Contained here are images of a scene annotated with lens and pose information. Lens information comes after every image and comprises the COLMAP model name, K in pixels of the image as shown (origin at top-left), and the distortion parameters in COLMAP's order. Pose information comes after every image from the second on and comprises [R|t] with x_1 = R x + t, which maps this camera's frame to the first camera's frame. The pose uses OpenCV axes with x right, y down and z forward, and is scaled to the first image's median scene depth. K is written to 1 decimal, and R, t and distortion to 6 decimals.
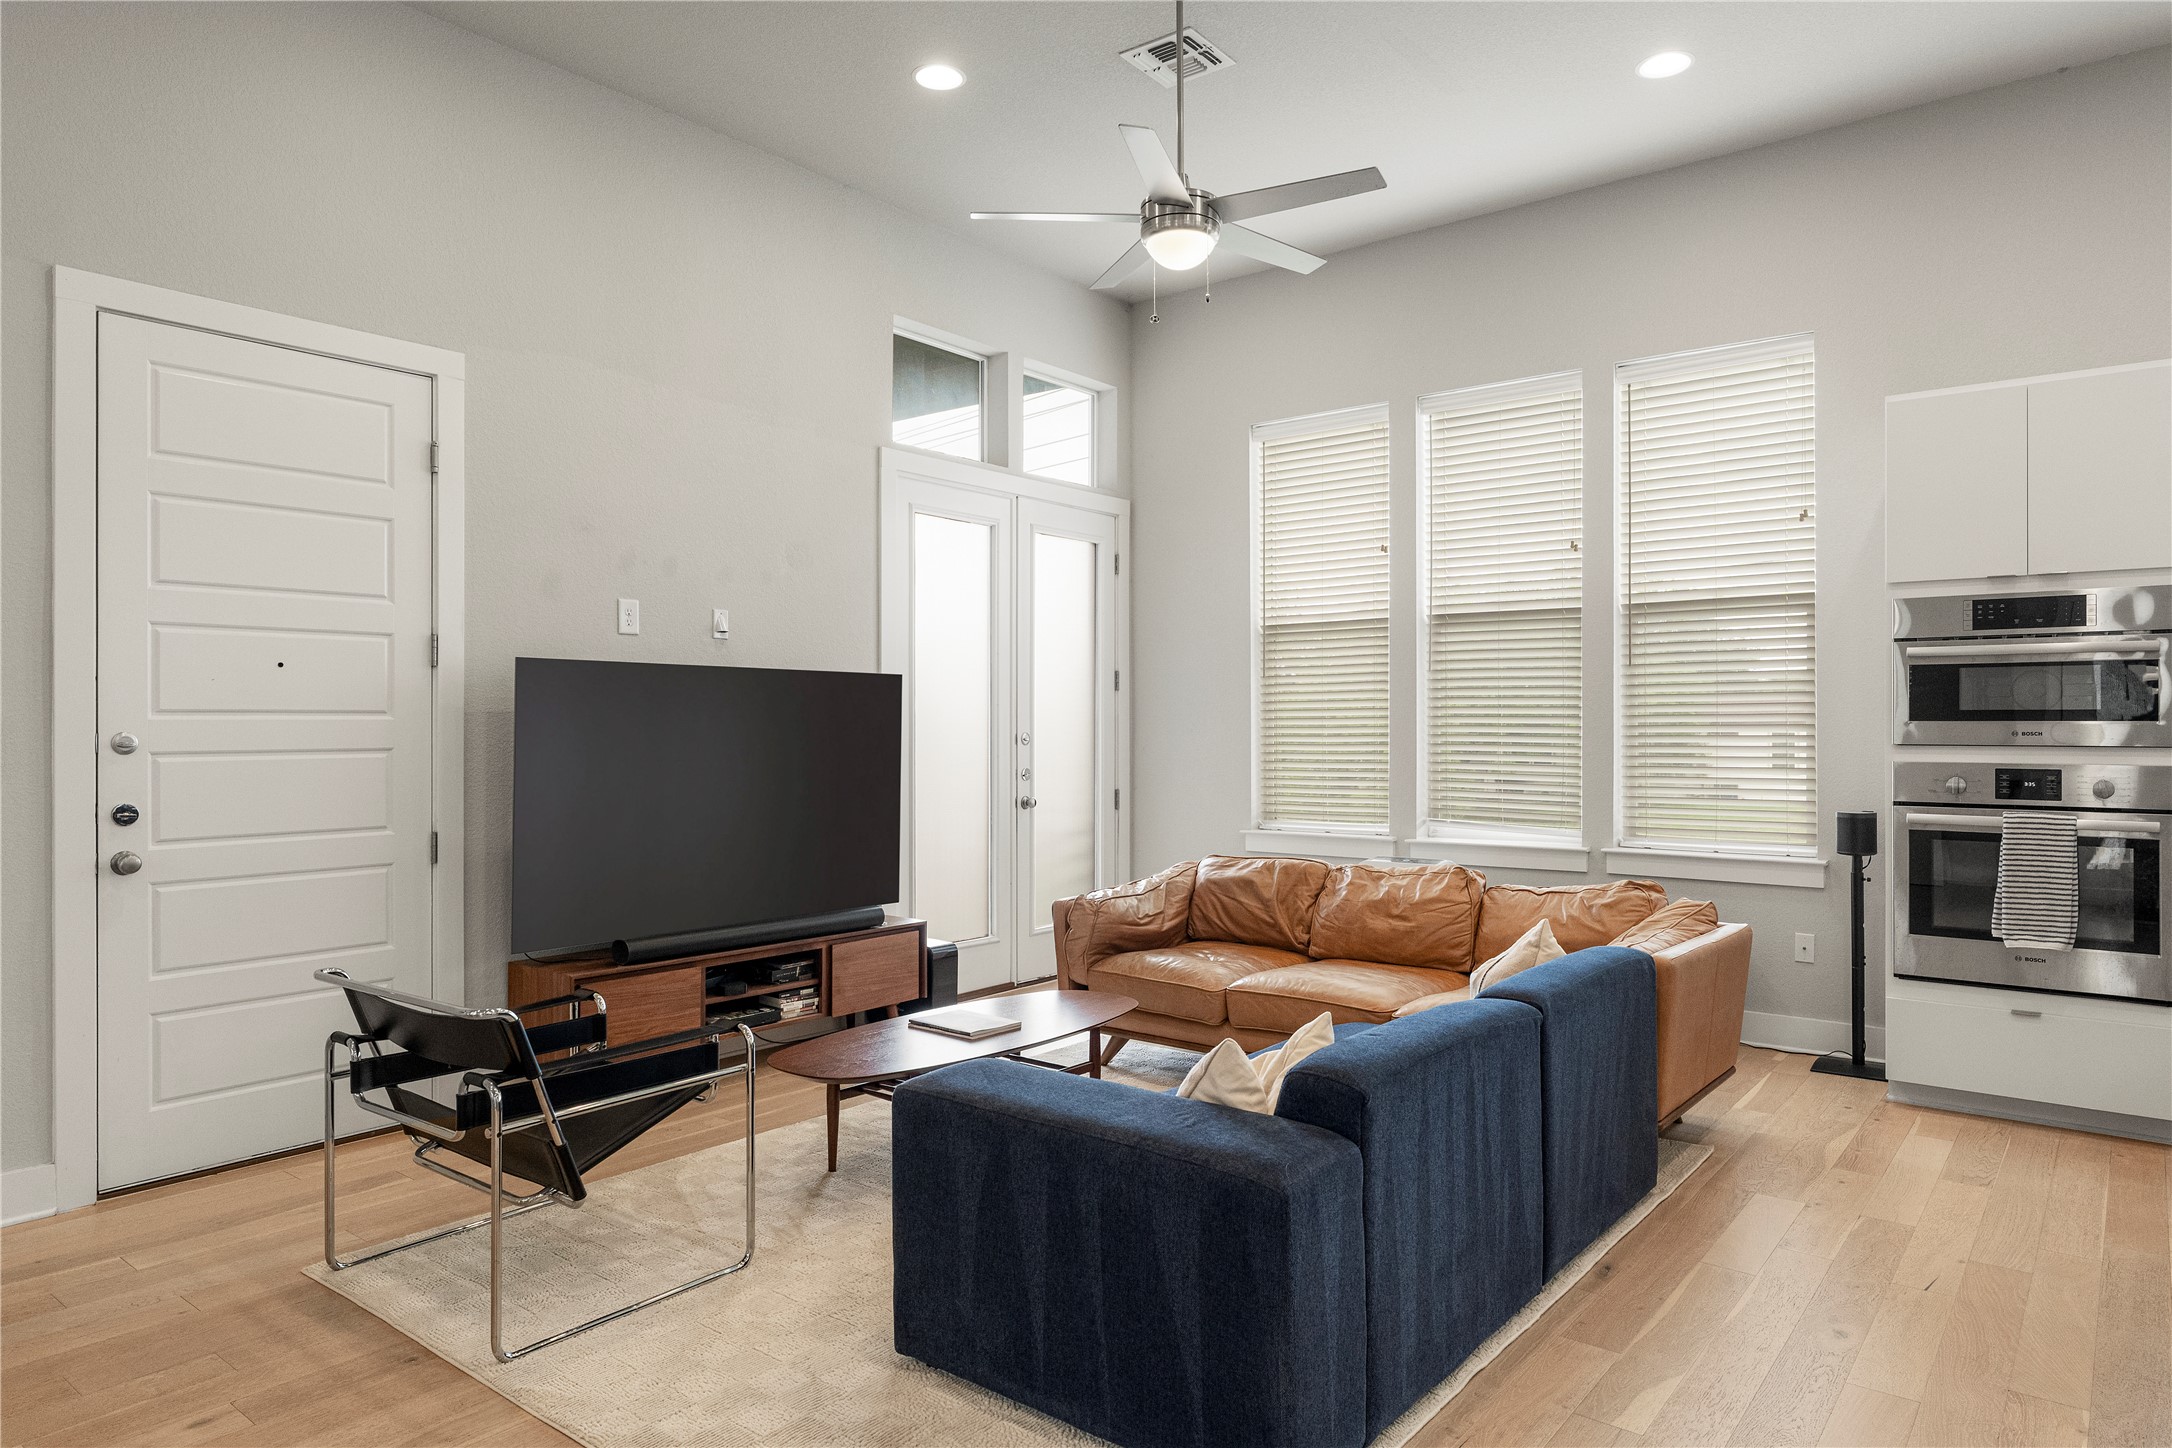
lens RADIAL K [[1324.6, 0, 1085.0], [0, 1324.6, 711.1], [0, 0, 1]] dist [0.000526, 0.000074]
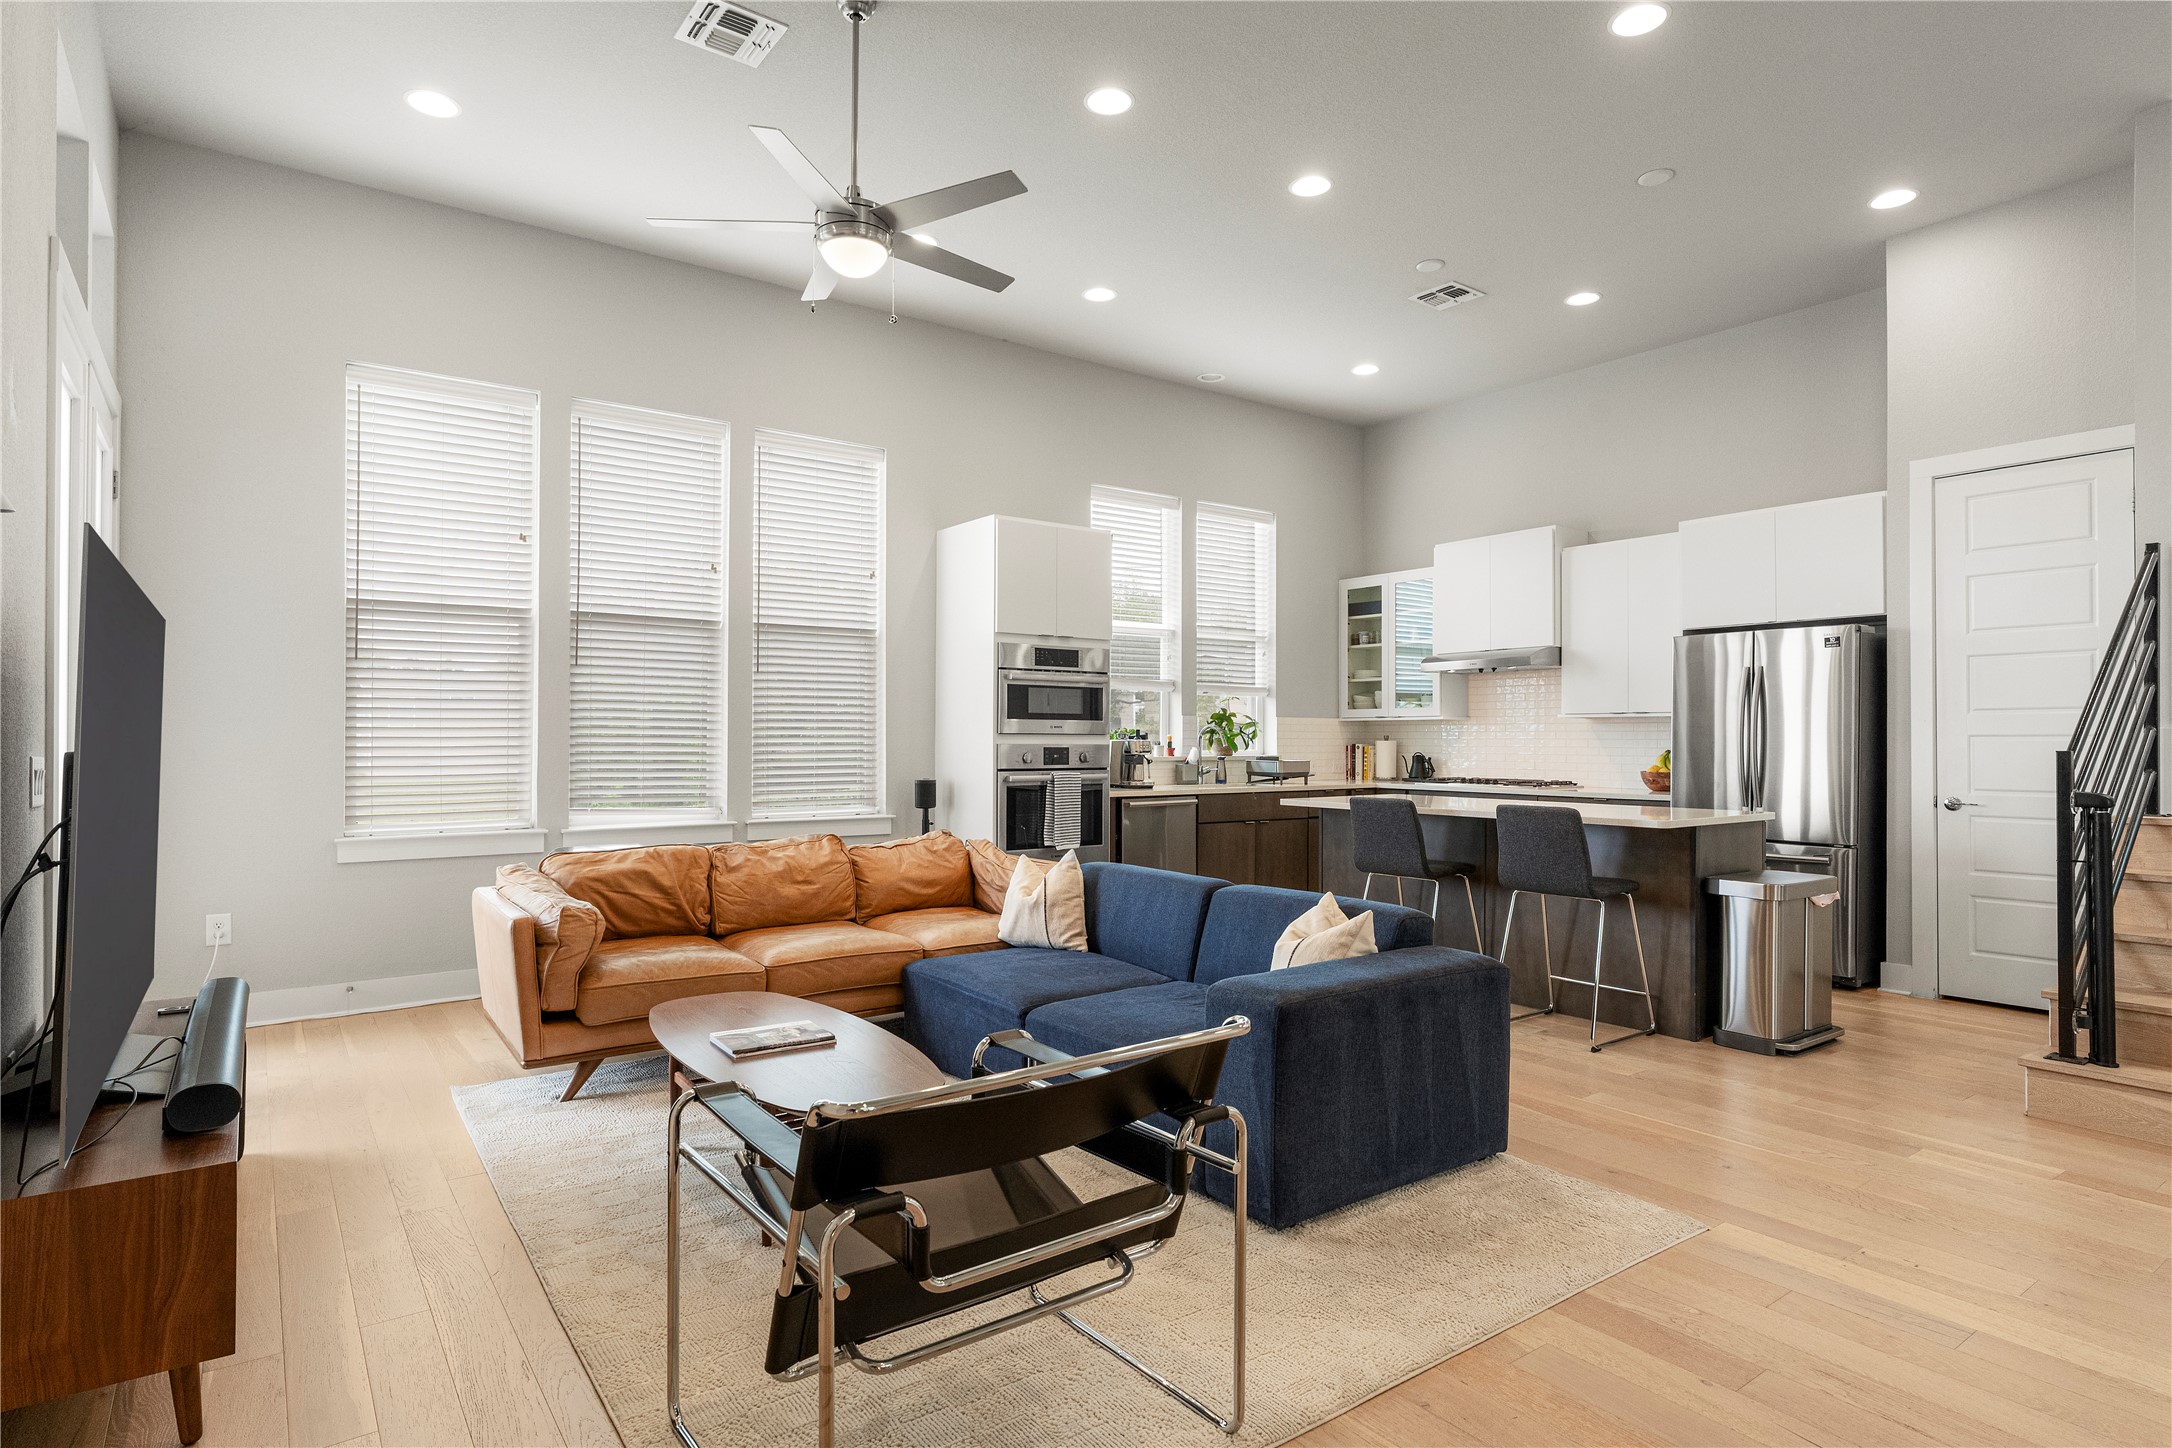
lens RADIAL K [[1149.9, 0, 1086.0], [0, 1149.9, 724.0], [0, 0, 1]] dist [-0.002606, 0.000738]
pose [[0.260727, 0.014561, 0.965303, -0.659850], [-0.014904, 0.999828, -0.011056, 0.026049], [-0.965297, -0.011504, 0.260900, 0.504918]]
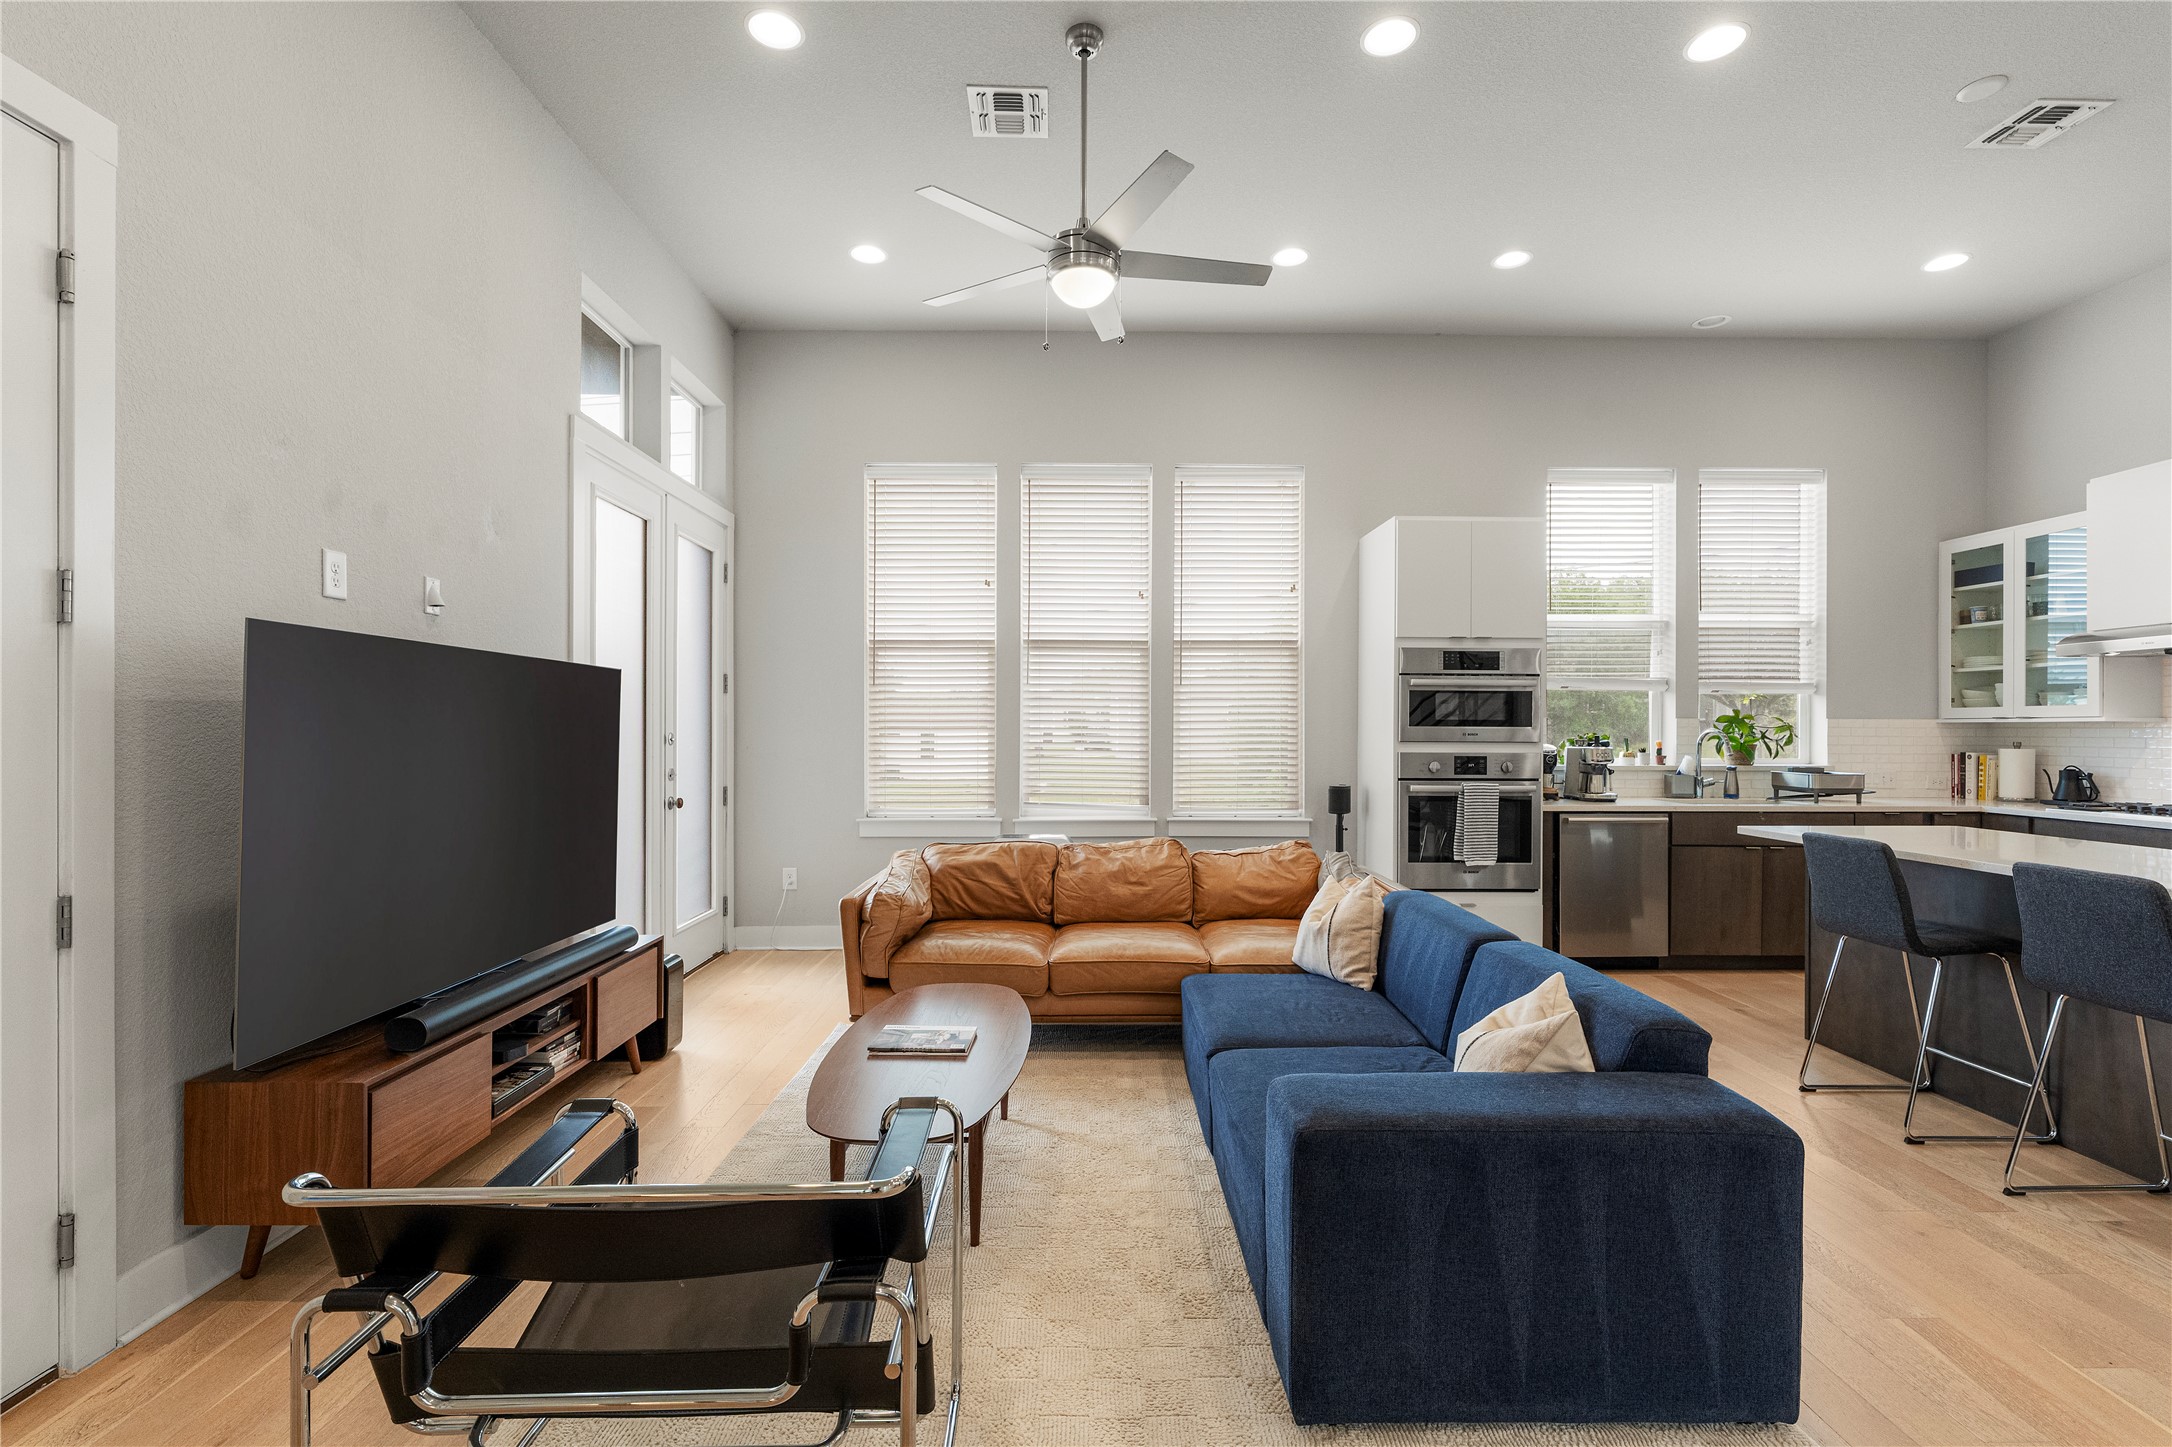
lens RADIAL K [[981.2, 0, 1086.0], [0, 981.2, 723.5], [0, 0, 1]] dist [-0.002976, 0.001318]
pose [[0.772013, 0.007290, 0.635565, -0.378704], [-0.012094, 0.999922, 0.003222, 0.004841], [-0.635491, -0.010174, 0.772041, 0.326426]]
